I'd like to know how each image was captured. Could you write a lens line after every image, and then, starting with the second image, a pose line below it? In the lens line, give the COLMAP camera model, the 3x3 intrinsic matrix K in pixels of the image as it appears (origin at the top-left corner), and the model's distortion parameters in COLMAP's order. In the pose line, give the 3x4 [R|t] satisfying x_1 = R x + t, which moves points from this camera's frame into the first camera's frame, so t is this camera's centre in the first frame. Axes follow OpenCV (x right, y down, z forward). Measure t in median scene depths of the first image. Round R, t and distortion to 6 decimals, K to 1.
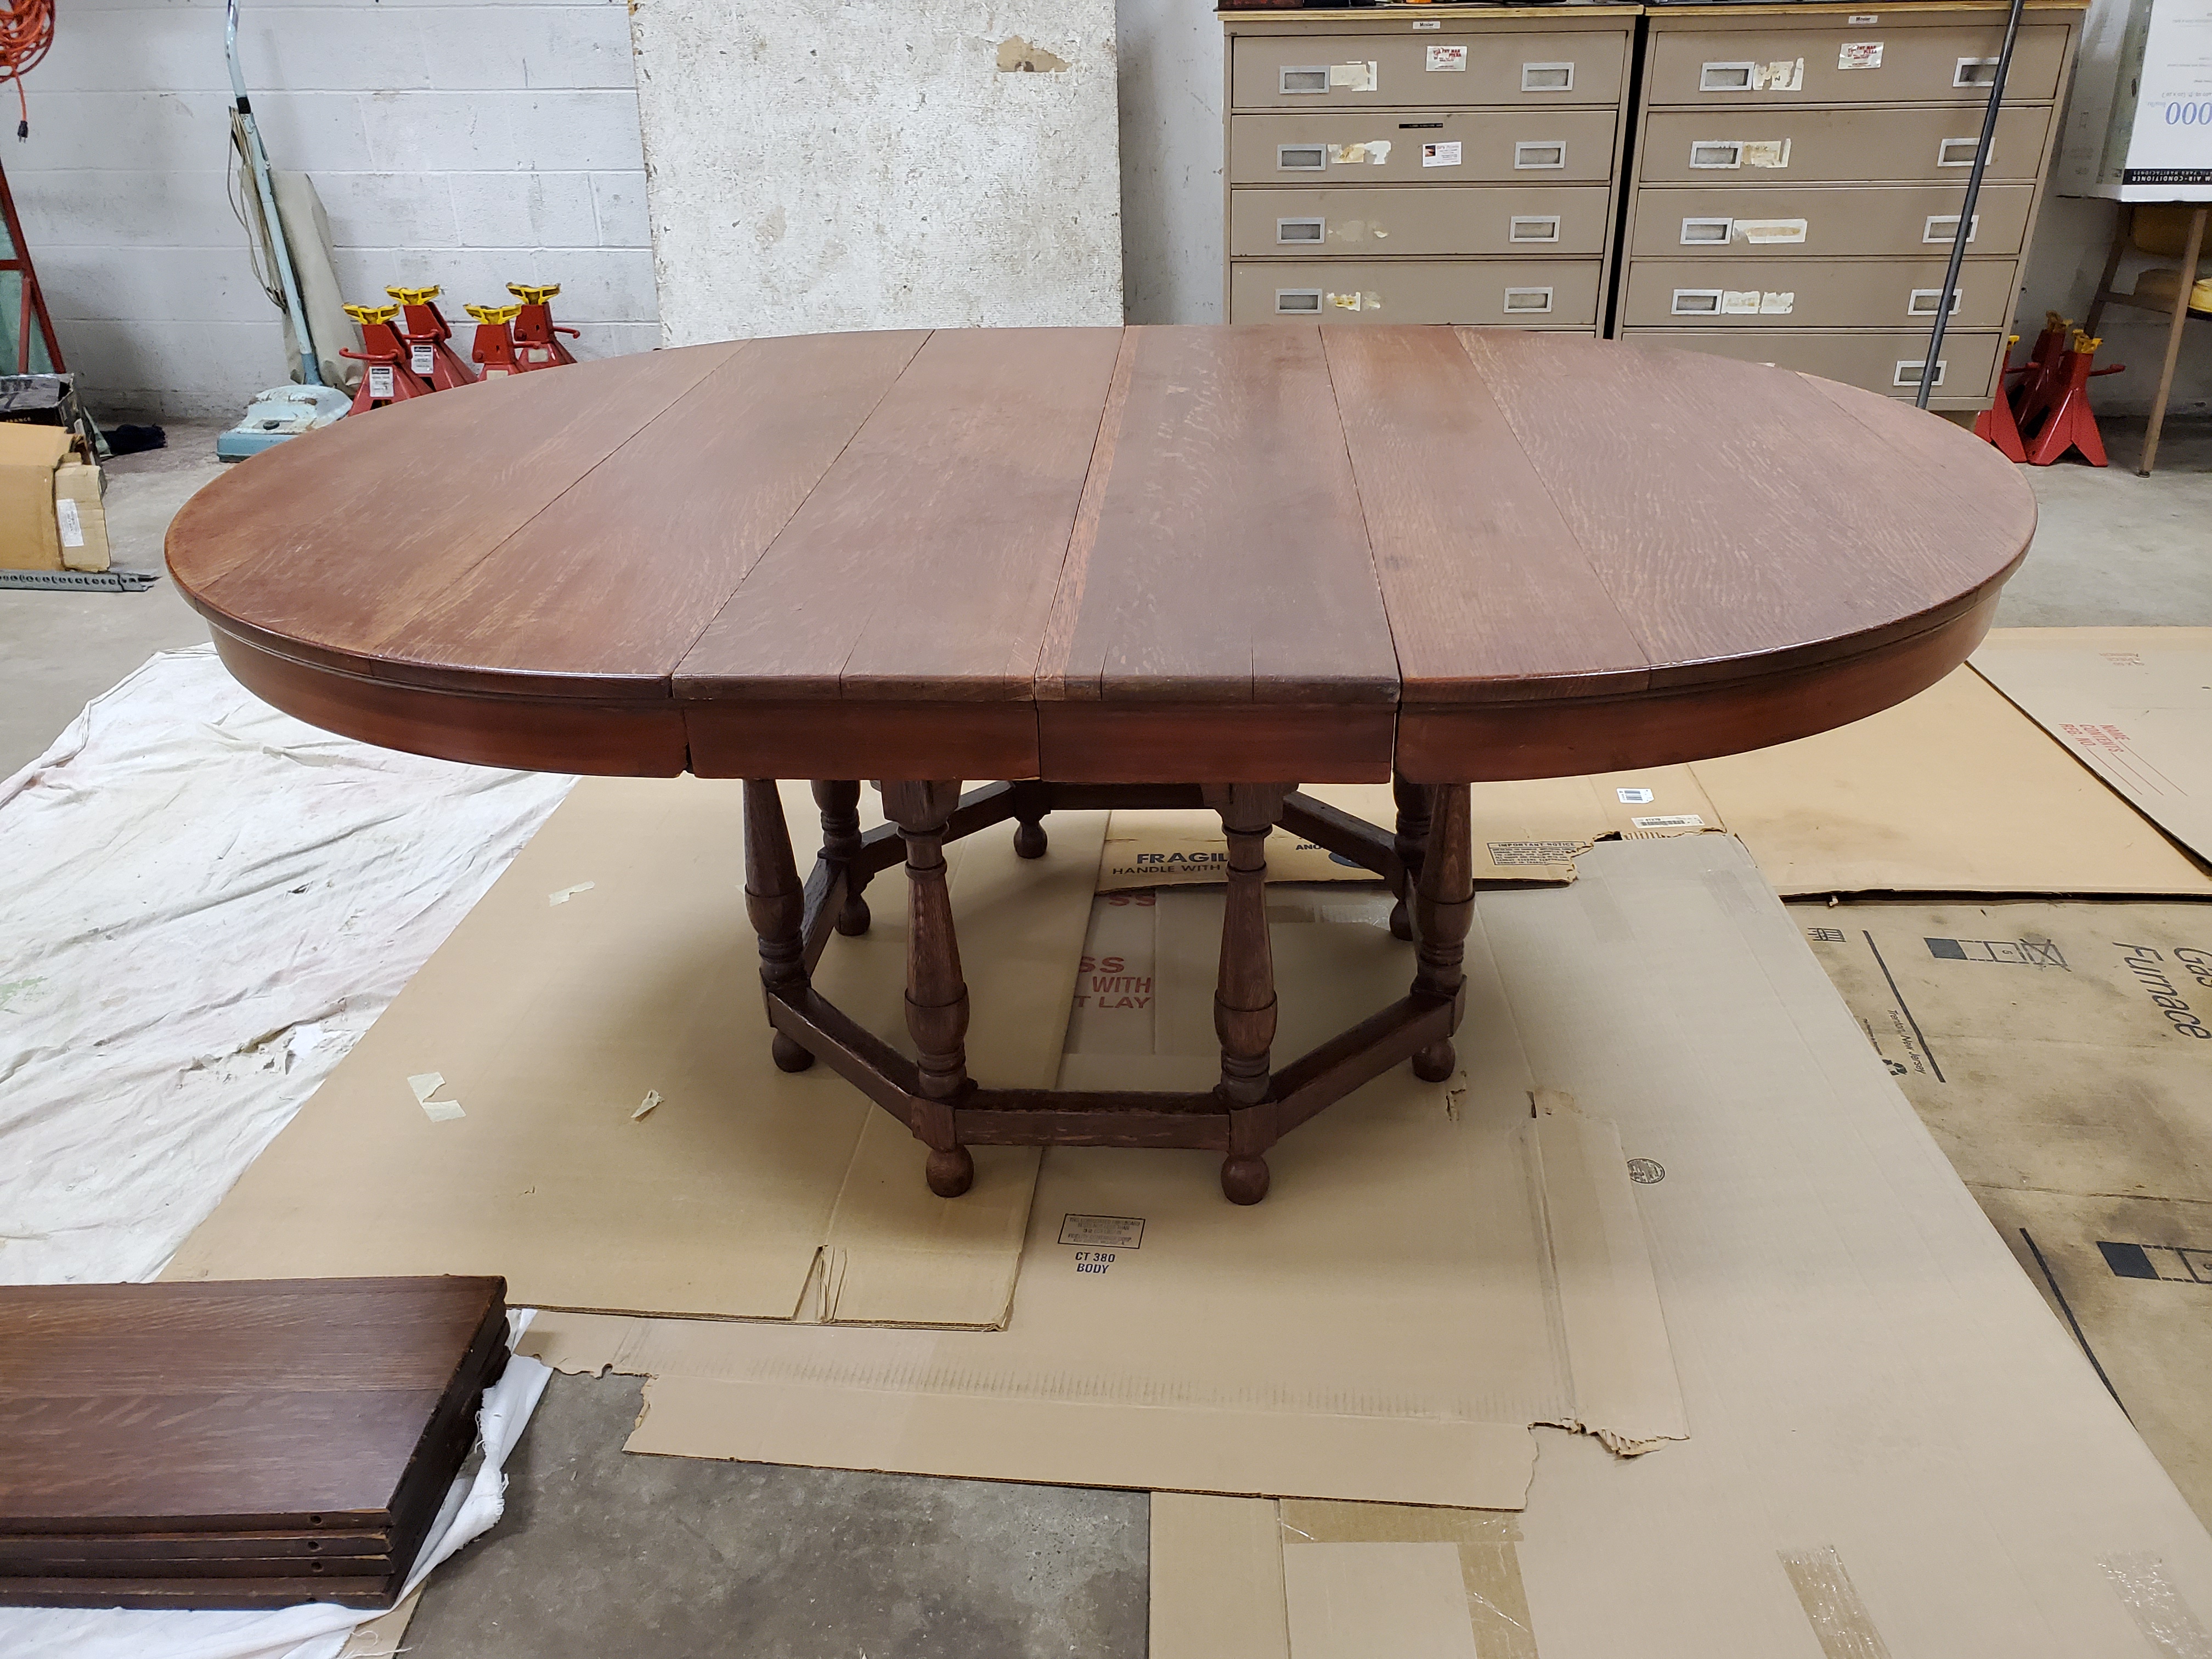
lens RADIAL K [[1758.1, 0, 1128.4], [0, 1758.1, 845.7], [0, 0, 1]] dist [-0.008171, 0.036680]
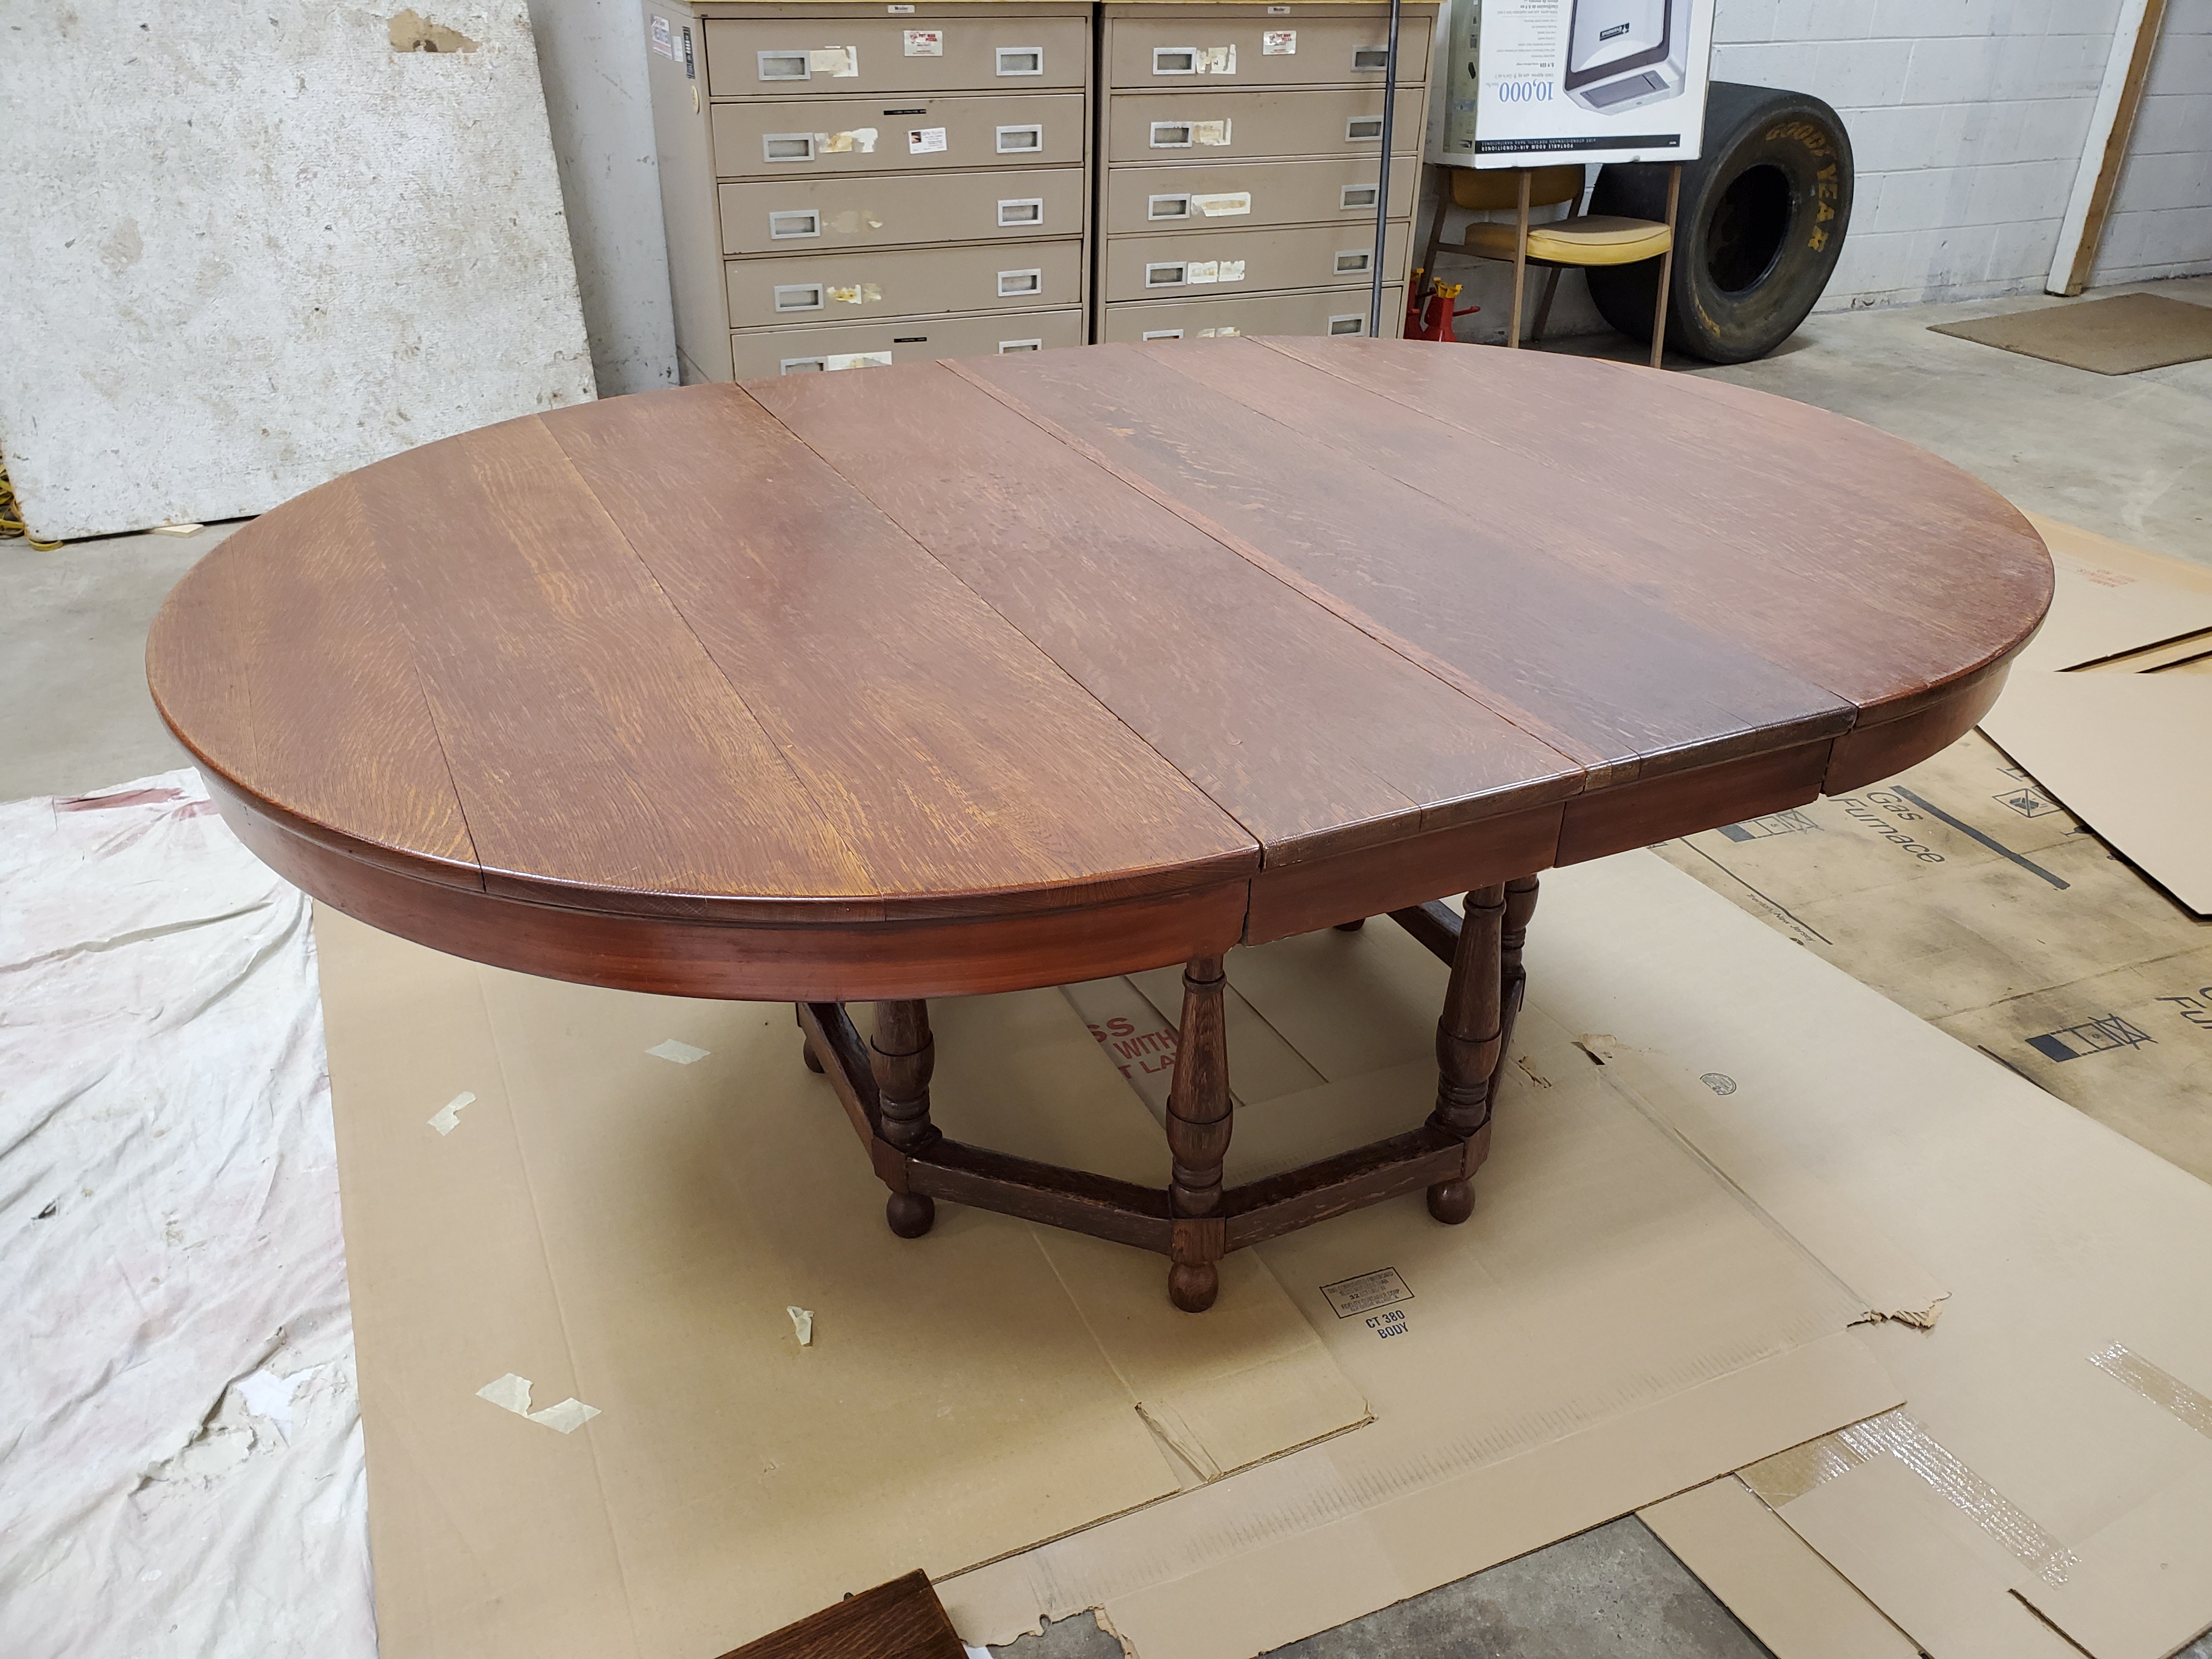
lens RADIAL K [[1758.1, 0, 1132.7], [0, 1758.1, 842.3], [0, 0, 1]] dist [-0.008171, 0.036680]
pose [[0.864568, -0.209774, 0.456636, -0.261314], [0.195863, 0.977507, 0.078221, -0.065405], [-0.462773, 0.021811, 0.886208, 0.085363]]
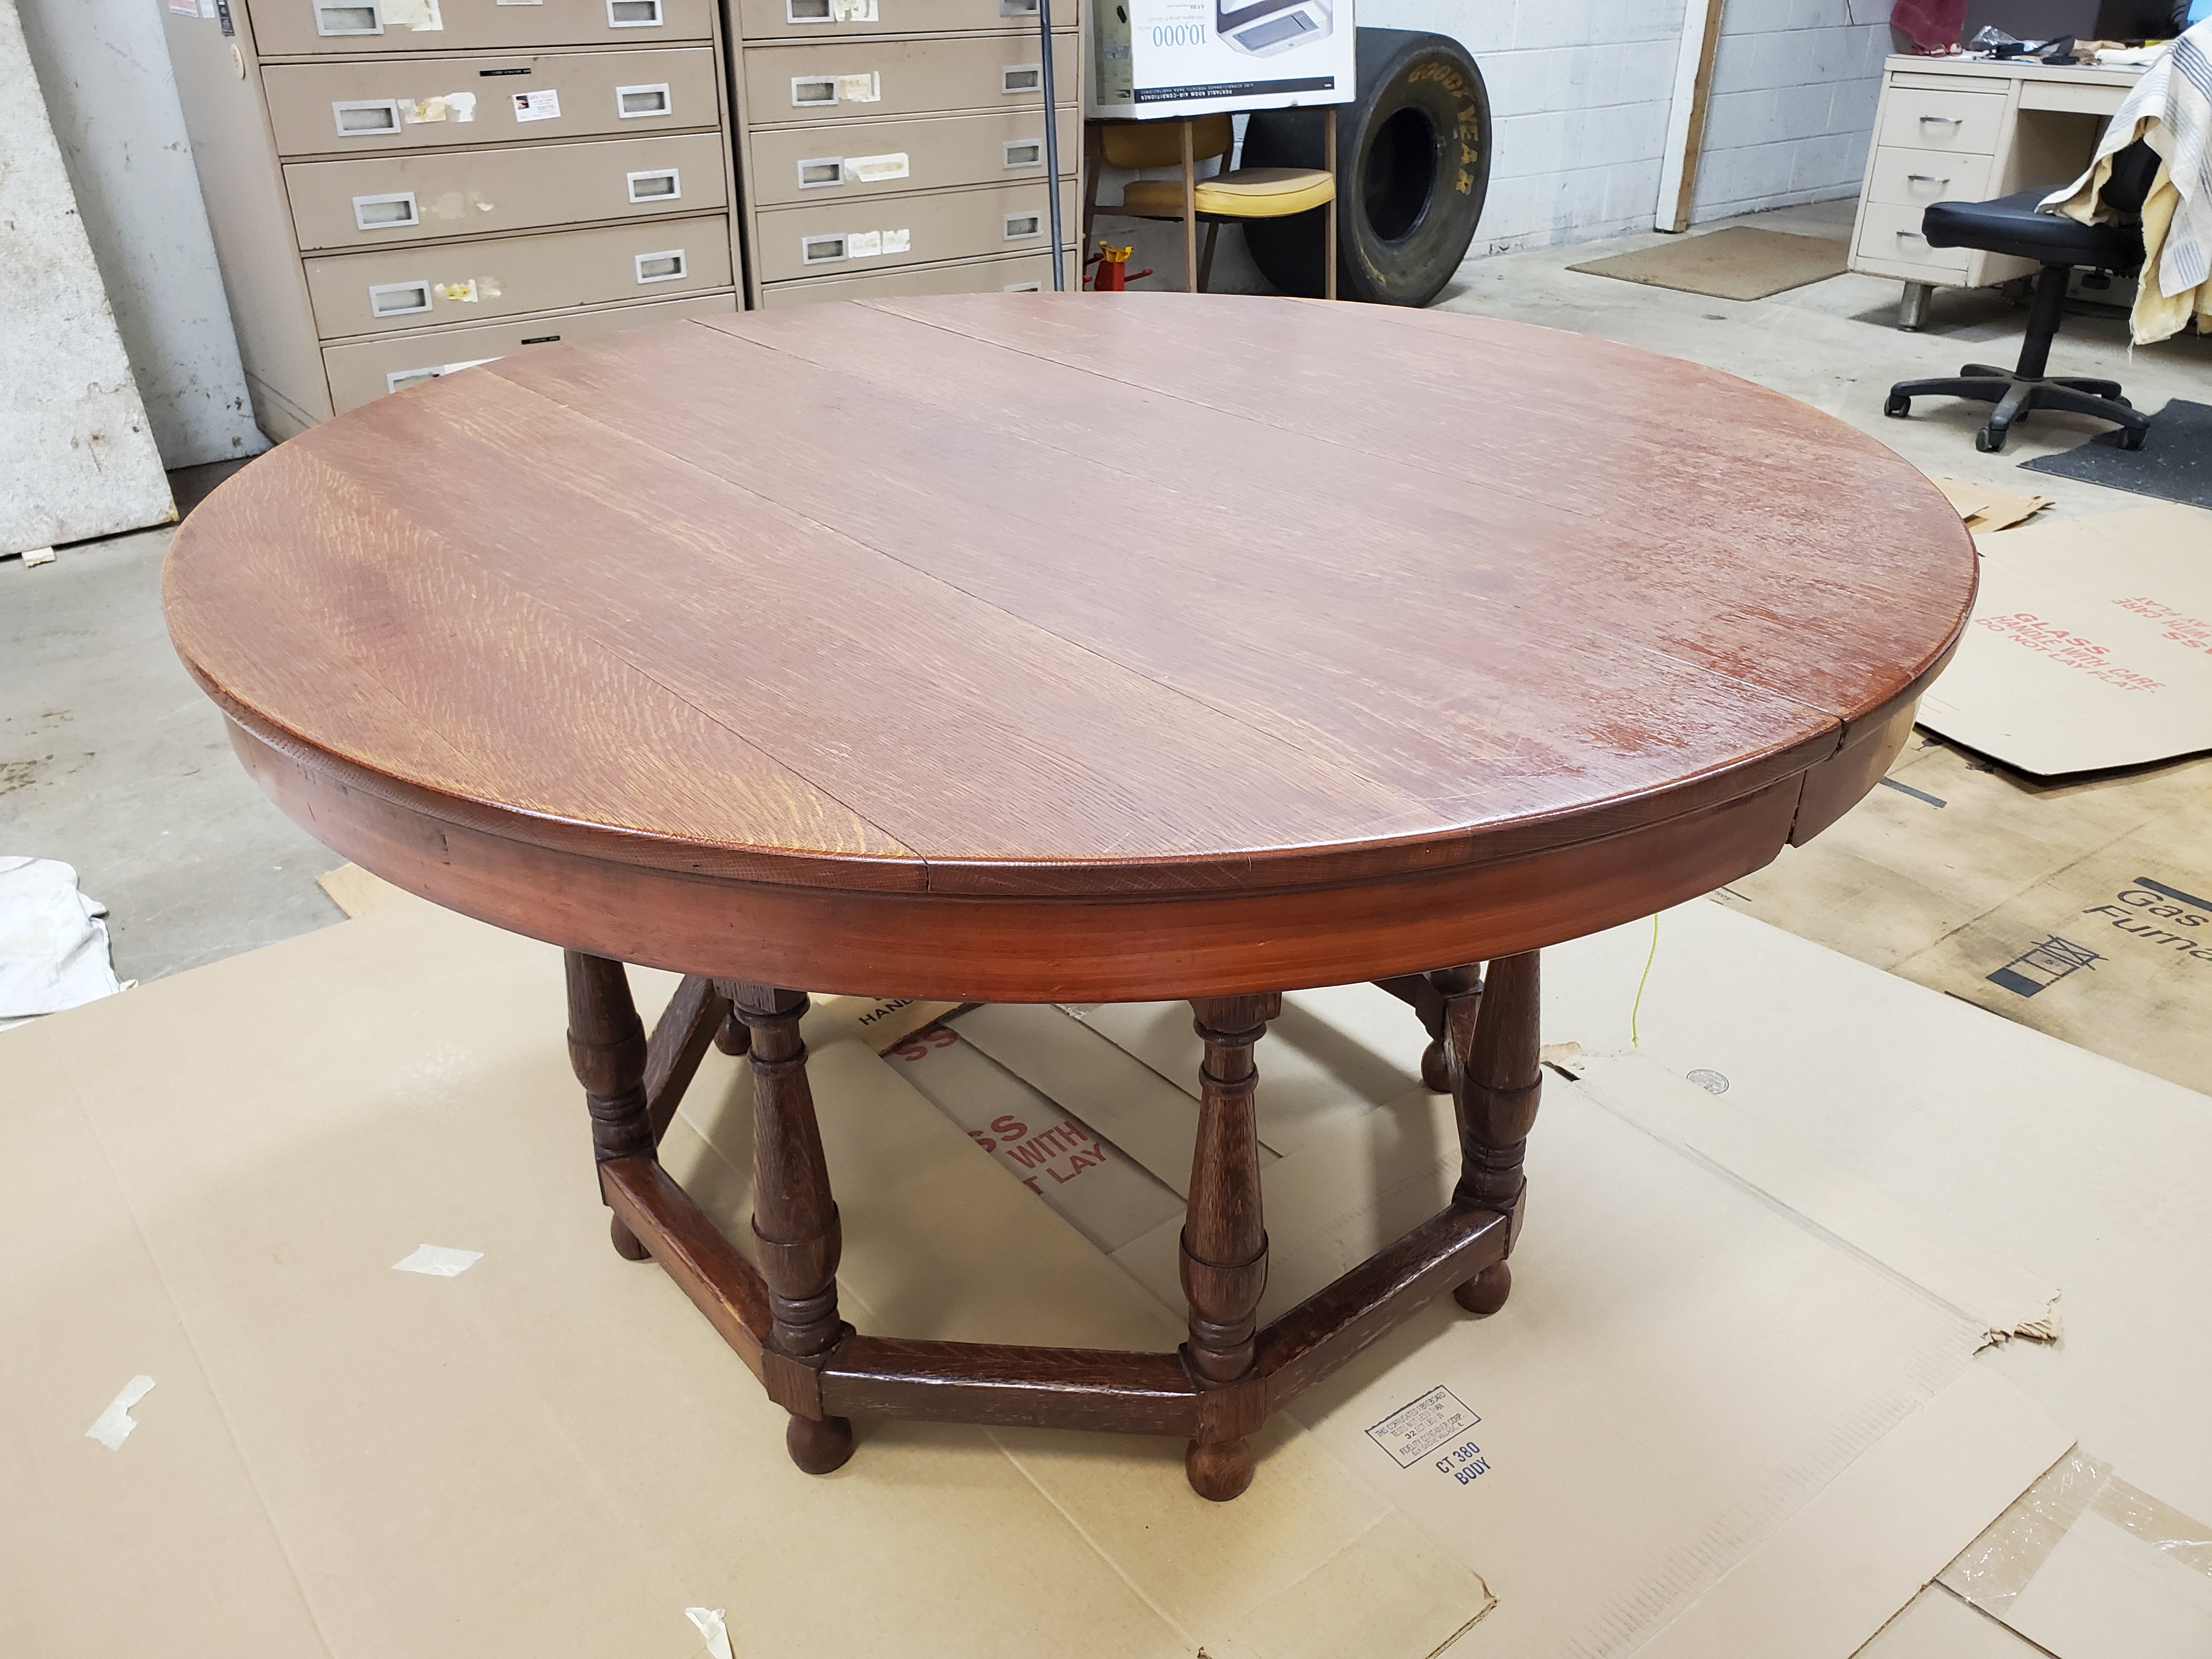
lens RADIAL K [[1758.1, 0, 1122.0], [0, 1758.1, 817.6], [0, 0, 1]] dist [-0.008171, 0.036680]
pose [[0.717472, -0.304462, 0.626527, -0.258048], [0.303598, 0.946179, 0.112130, -0.082737], [-0.626947, 0.109762, 0.771291, 0.219460]]
